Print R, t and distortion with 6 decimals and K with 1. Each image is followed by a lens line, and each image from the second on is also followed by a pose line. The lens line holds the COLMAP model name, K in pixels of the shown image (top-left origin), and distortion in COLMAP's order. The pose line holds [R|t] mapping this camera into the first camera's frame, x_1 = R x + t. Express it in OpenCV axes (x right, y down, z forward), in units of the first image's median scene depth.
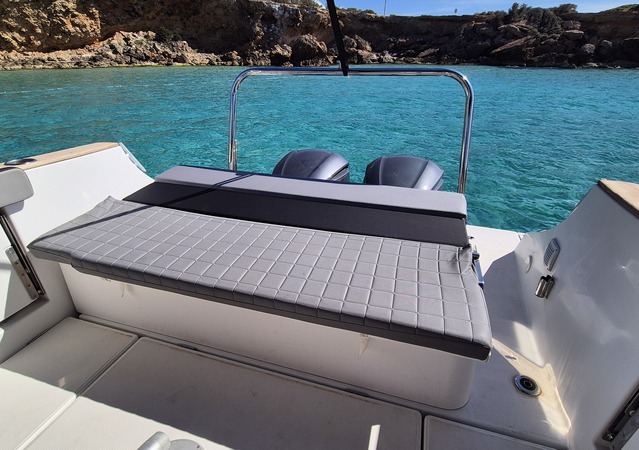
lens RADIAL K [[327.4, 0, 319.5], [0, 327.4, 225.0], [0, 0, 1]] dist [0.002112, 0.000593]
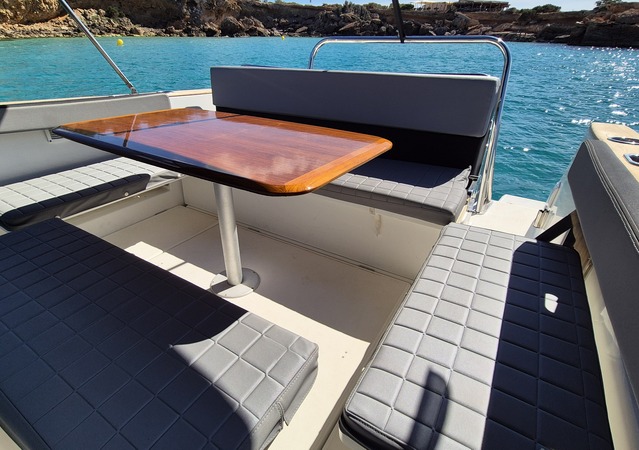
lens RADIAL K [[327.4, 0, 319.5], [0, 327.4, 225.0], [0, 0, 1]] dist [0.002112, 0.000593]
pose [[0.918563, -0.191204, 0.345953, -0.333847], [0.171971, 0.981361, 0.085773, 0.290950], [-0.355904, -0.019294, 0.934323, -0.550312]]
